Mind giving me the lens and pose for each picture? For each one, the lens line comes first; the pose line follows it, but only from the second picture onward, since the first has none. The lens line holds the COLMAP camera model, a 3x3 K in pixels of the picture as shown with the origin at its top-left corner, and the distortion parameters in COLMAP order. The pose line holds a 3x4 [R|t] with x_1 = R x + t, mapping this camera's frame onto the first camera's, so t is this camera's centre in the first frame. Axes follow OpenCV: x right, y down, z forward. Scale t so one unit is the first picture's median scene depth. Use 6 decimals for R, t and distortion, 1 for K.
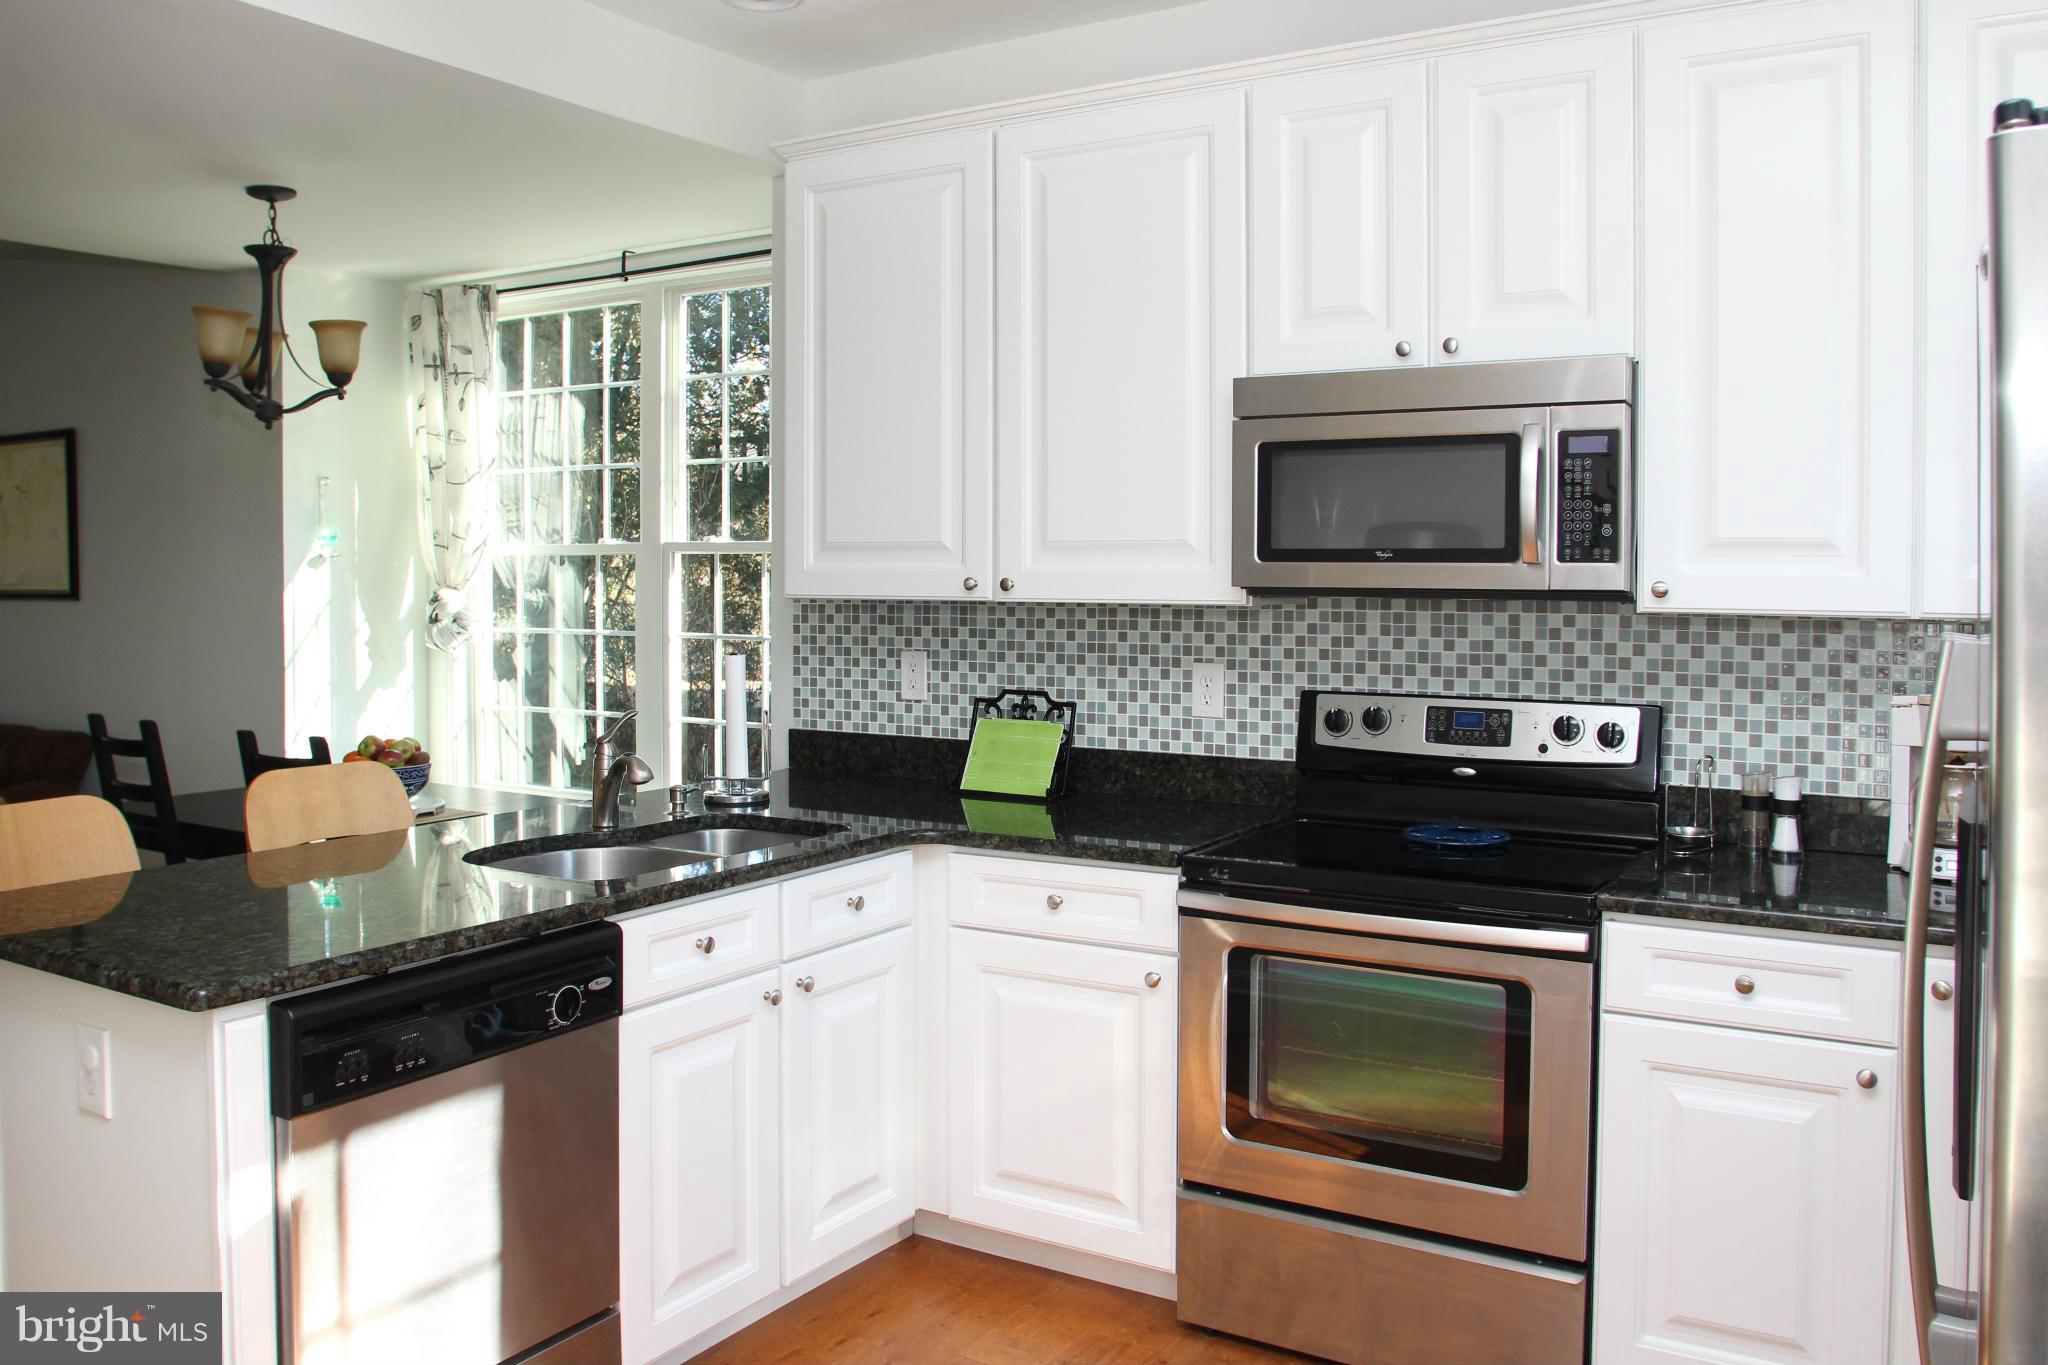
lens RADIAL K [[1623.8, 0, 1013.6], [0, 1623.8, 689.8], [0, 0, 1]] dist [-0.065718, 0.016074]
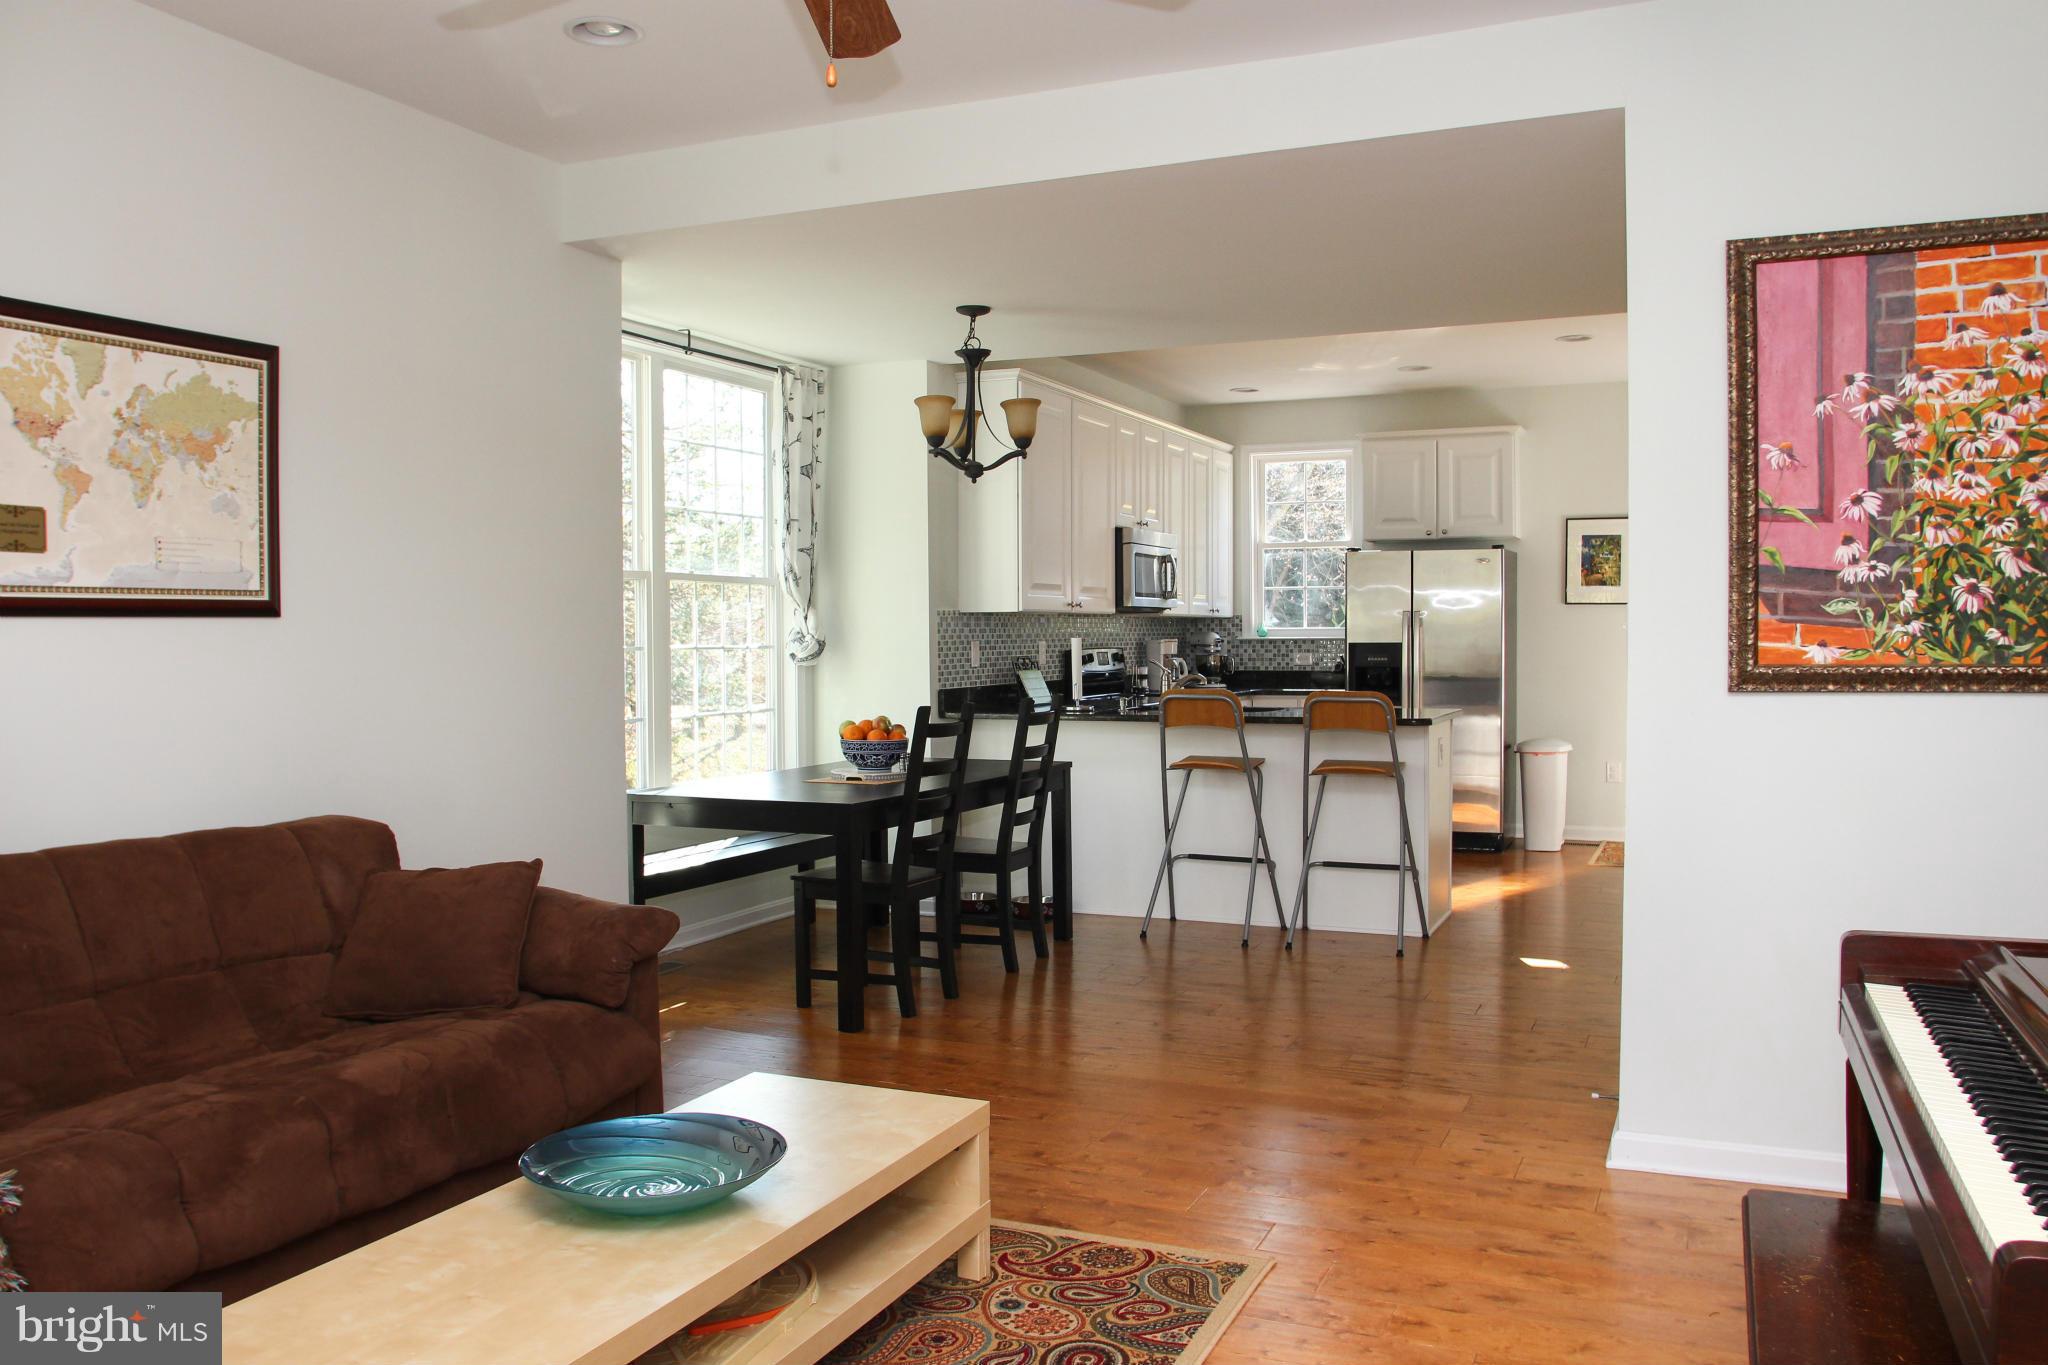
lens RADIAL K [[1623.8, 0, 1013.6], [0, 1623.8, 689.8], [0, 0, 1]] dist [-0.065718, 0.016074]
pose [[-0.143733, -0.034097, 0.989029, -1.911168], [0.078676, 0.995849, 0.045766, -0.049493], [-0.986484, 0.084391, -0.140454, 1.216607]]
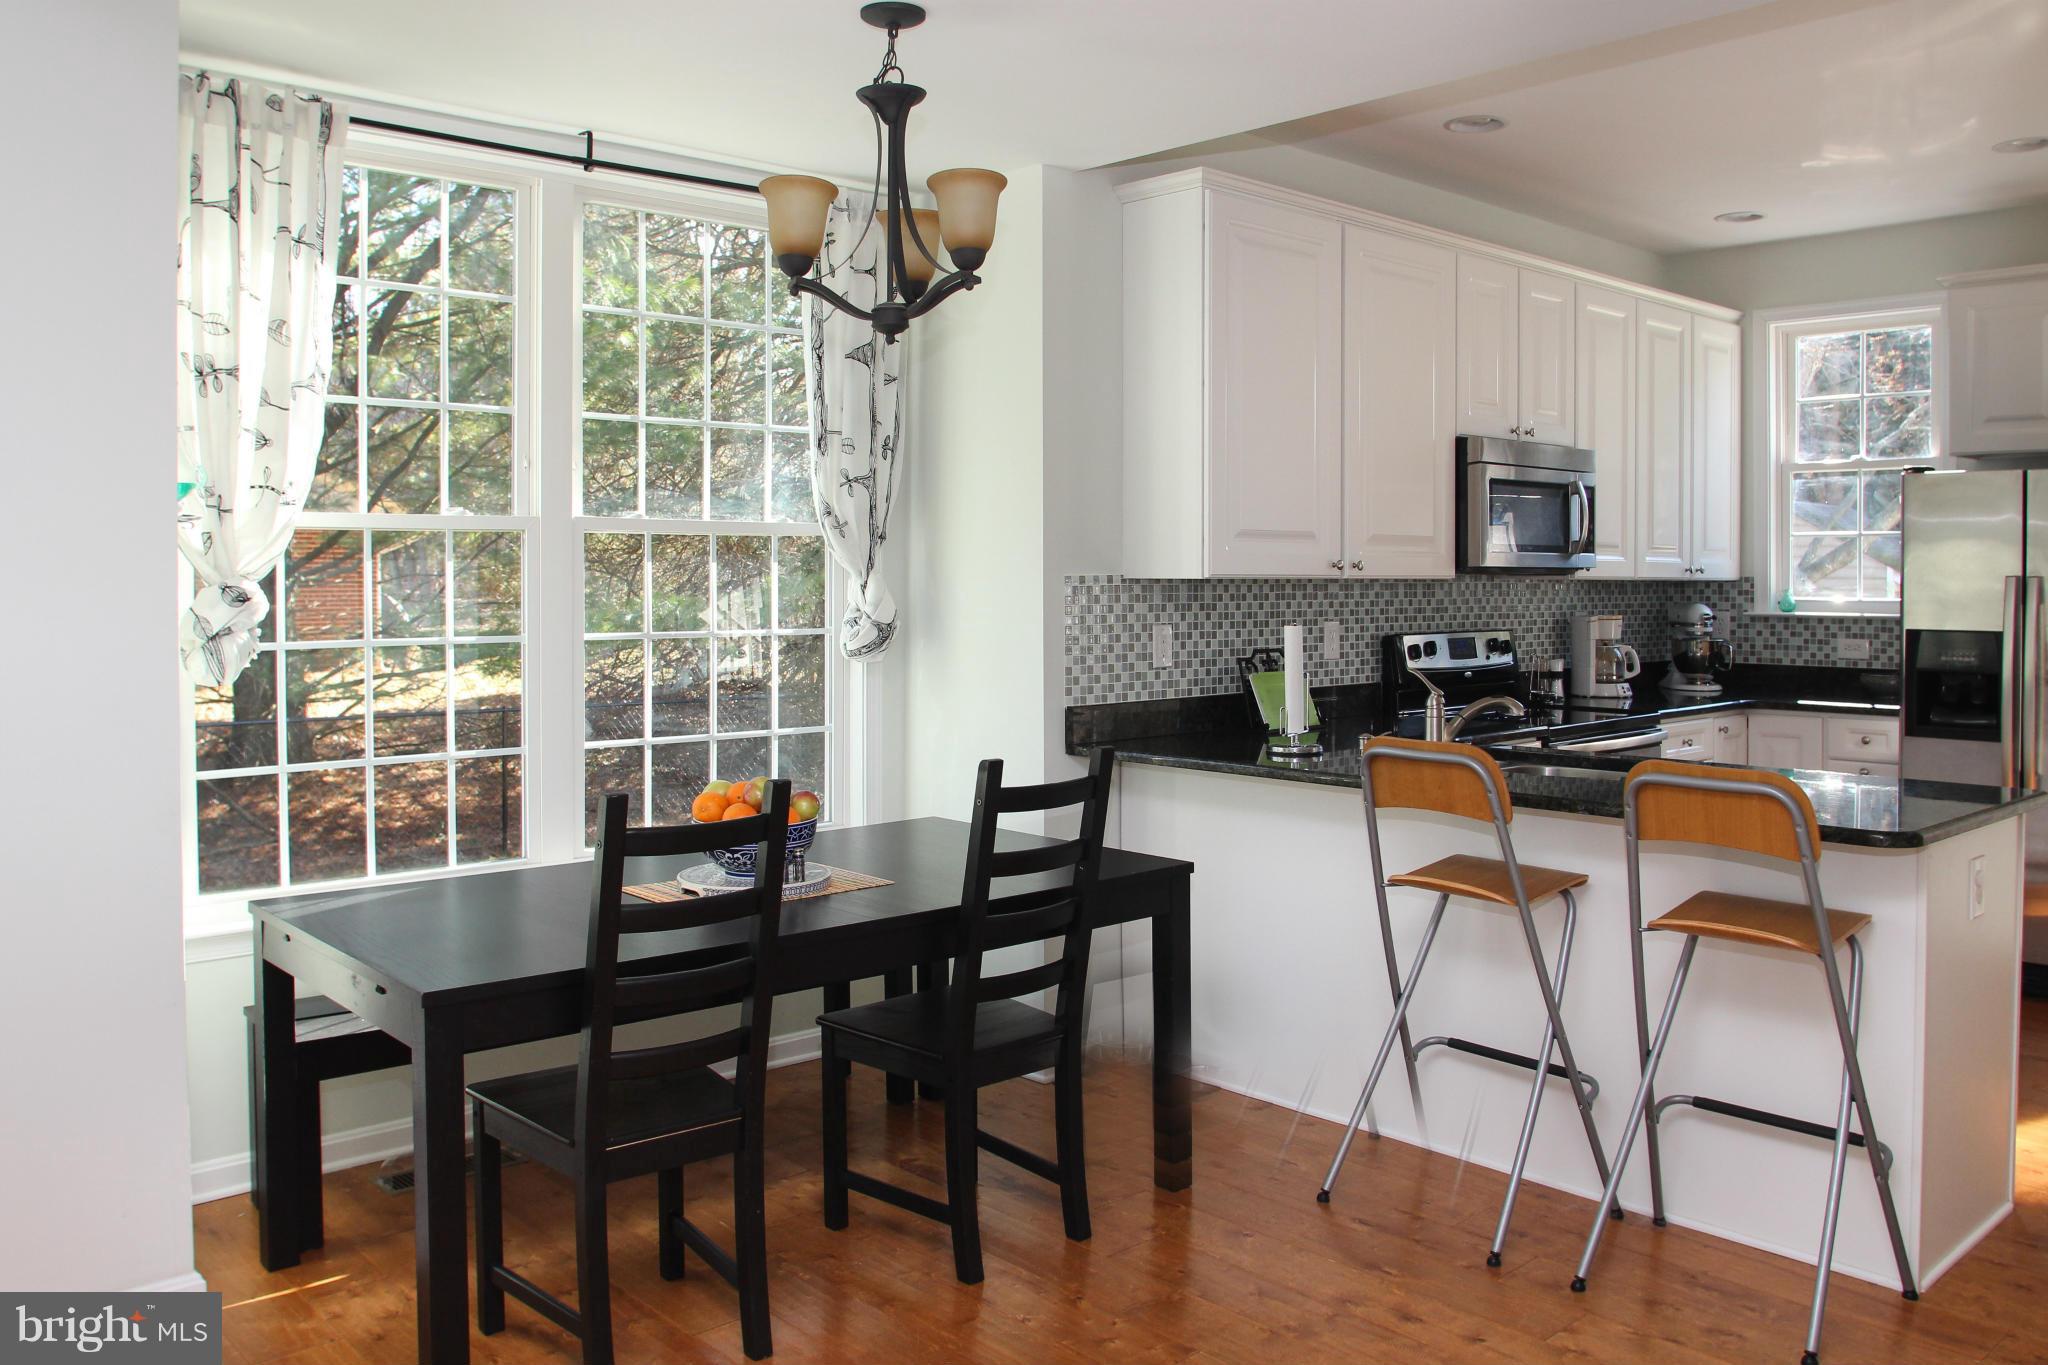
lens RADIAL K [[1622.7, 0, 1016.4], [0, 1622.7, 611.2], [0, 0, 1]] dist [-0.074082, 0.008039]
pose [[0.262285, -0.021434, 0.964752, -1.185414], [0.069638, 0.997567, 0.003230, -0.043904], [-0.962474, 0.066336, 0.263140, 0.792307]]
